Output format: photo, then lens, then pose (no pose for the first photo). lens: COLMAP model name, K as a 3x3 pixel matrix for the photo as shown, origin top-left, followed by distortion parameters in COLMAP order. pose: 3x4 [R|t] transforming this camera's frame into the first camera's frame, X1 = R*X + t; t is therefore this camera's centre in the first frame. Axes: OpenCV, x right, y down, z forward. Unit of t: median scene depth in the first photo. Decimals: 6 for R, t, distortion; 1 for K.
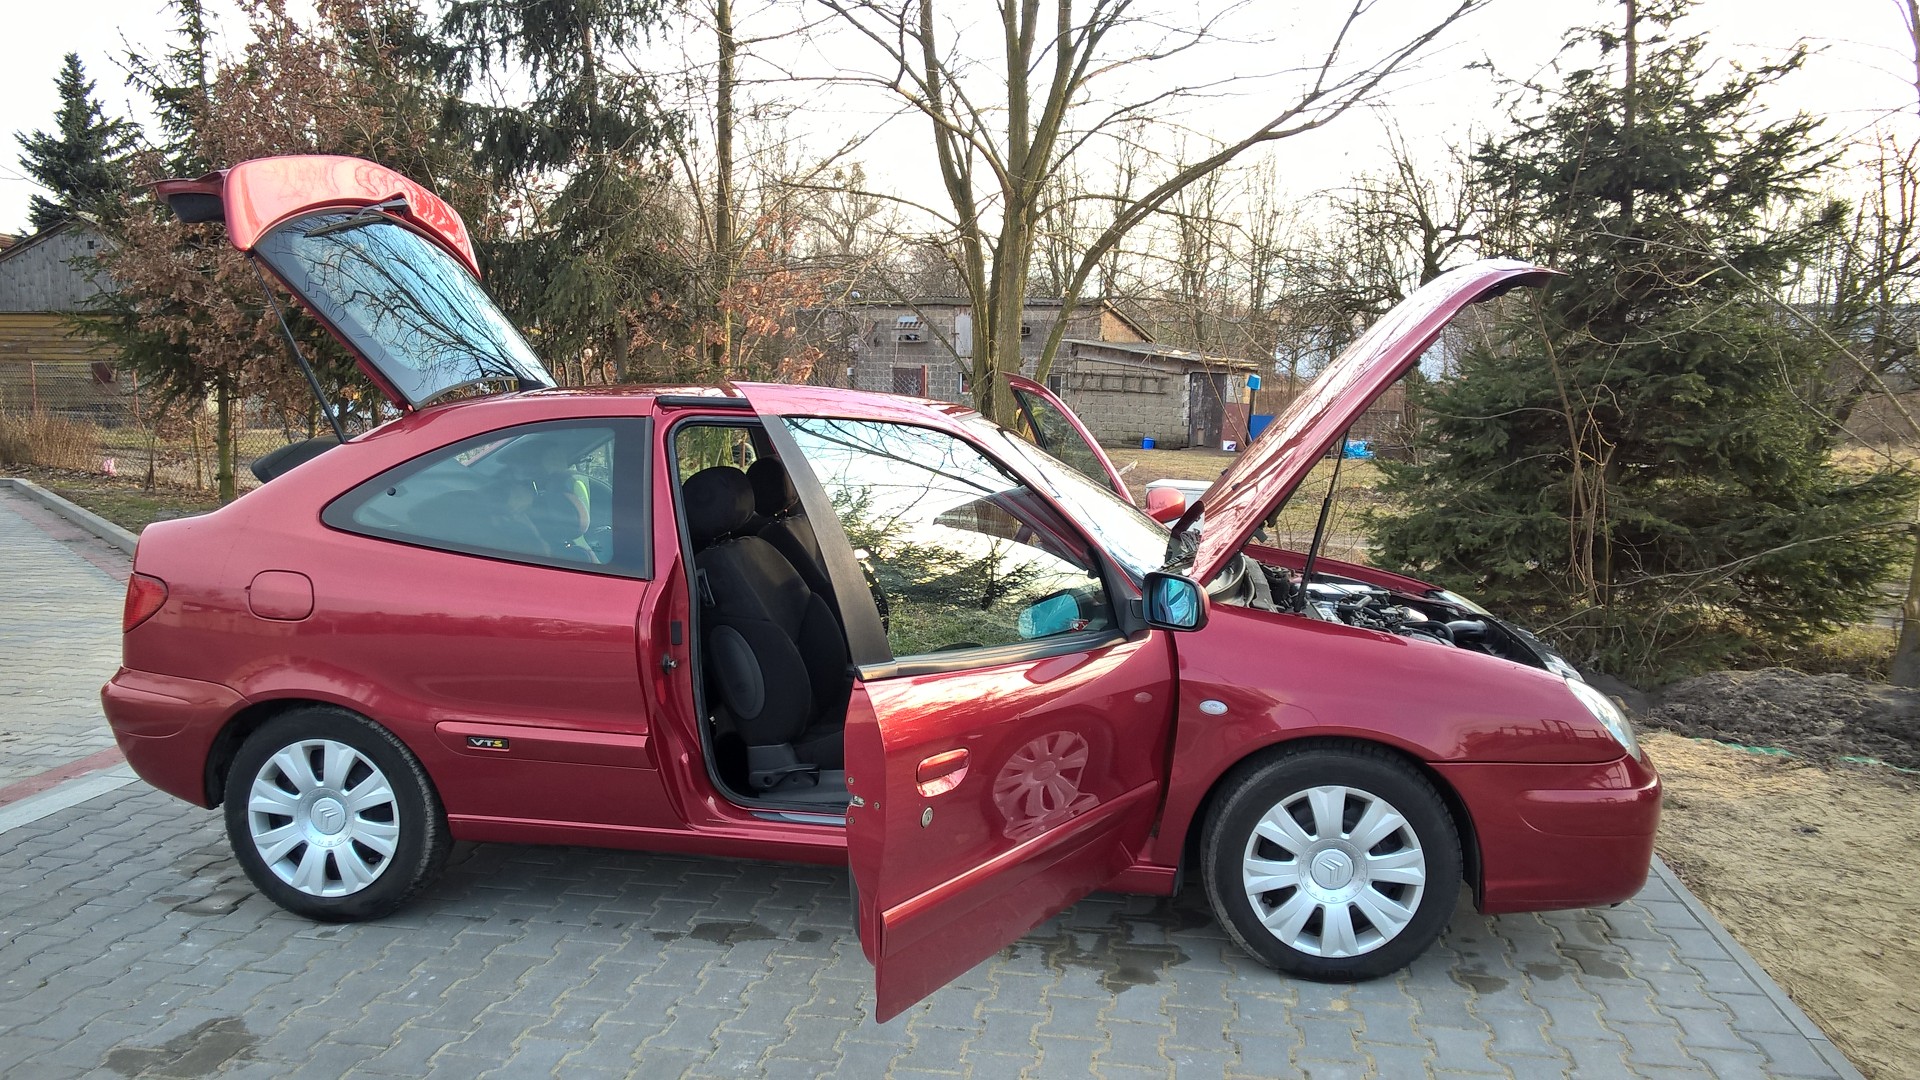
lens RADIAL K [[1439.9, 0, 962.7], [0, 1439.9, 543.2], [0, 0, 1]] dist [-0.003617, -0.013526]
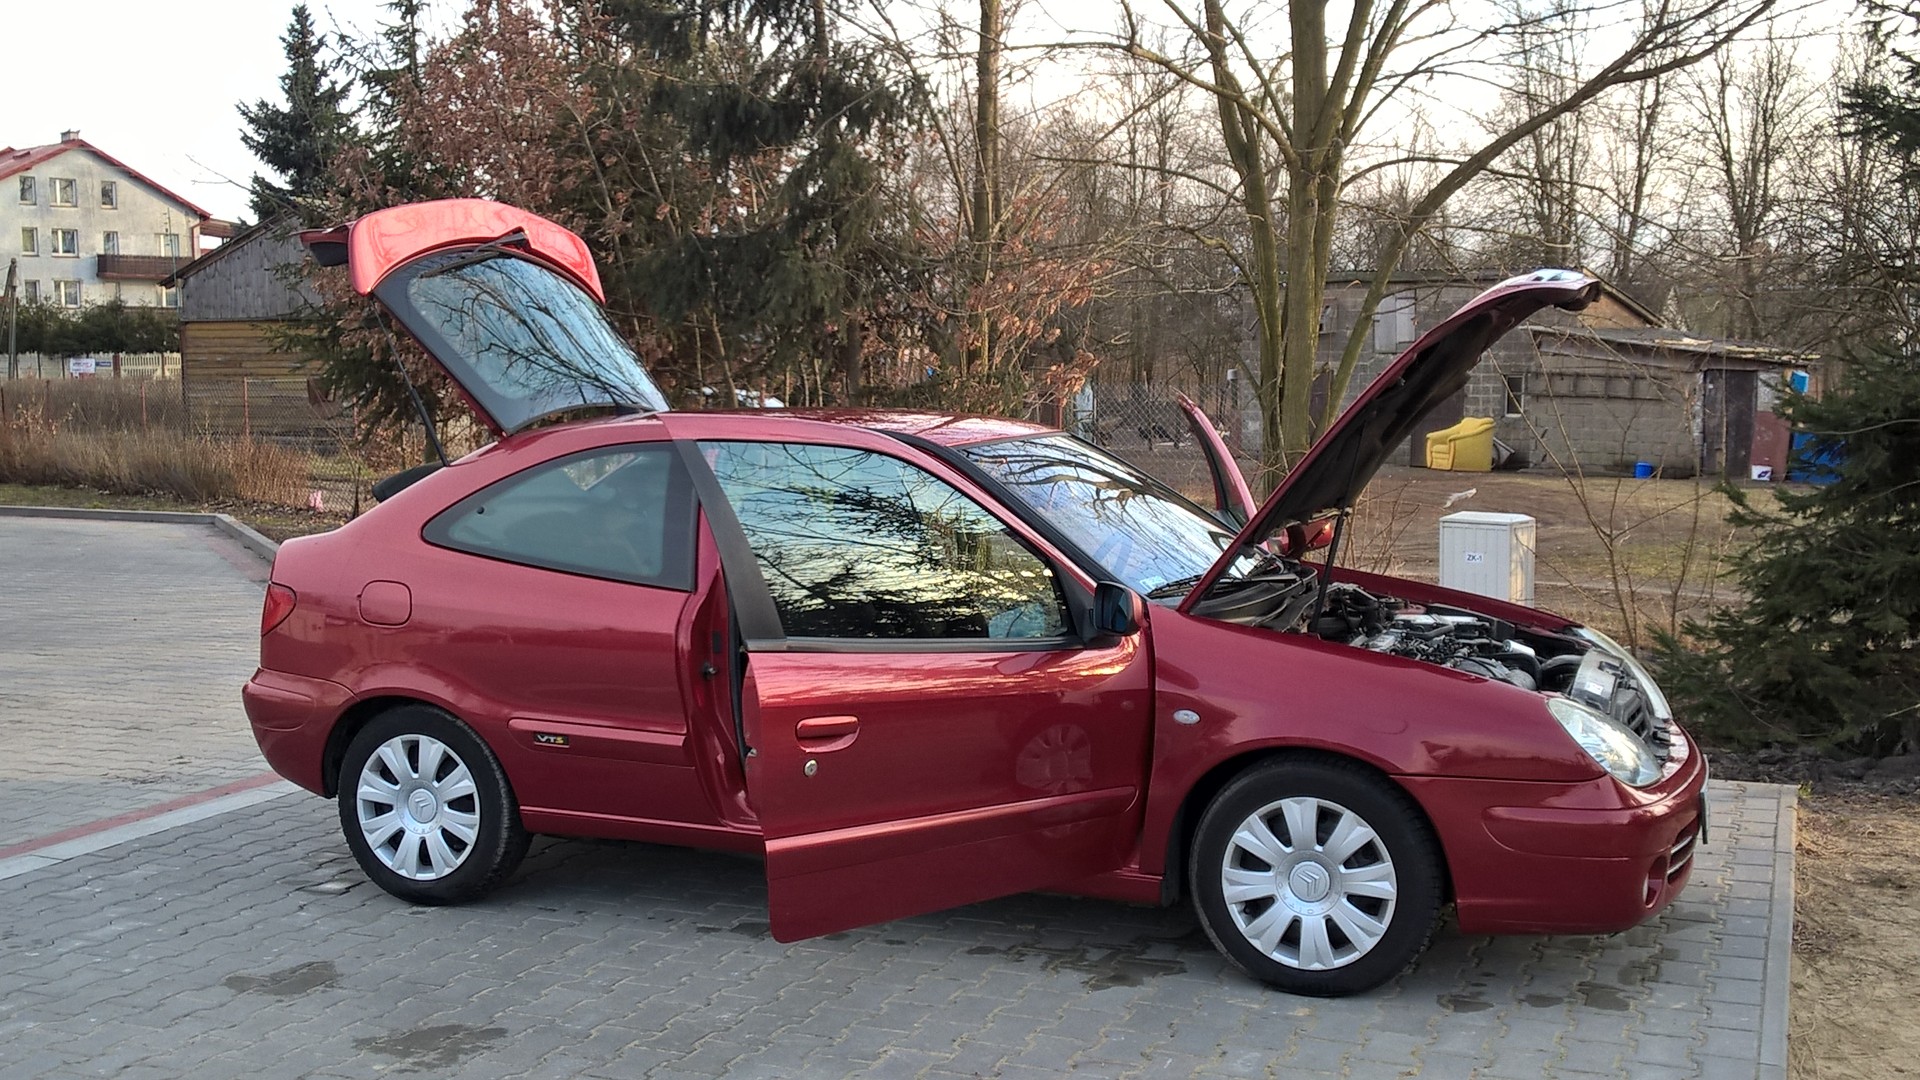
lens RADIAL K [[2022.8, 0, 945.1], [0, 2022.8, 543.5], [0, 0, 1]] dist [-0.016197, 0.000000]
pose [[0.970320, 0.004687, -0.241778, 0.210246], [-0.013002, 0.999377, -0.032805, 0.023201], [0.241473, 0.034975, 0.969777, -0.268475]]
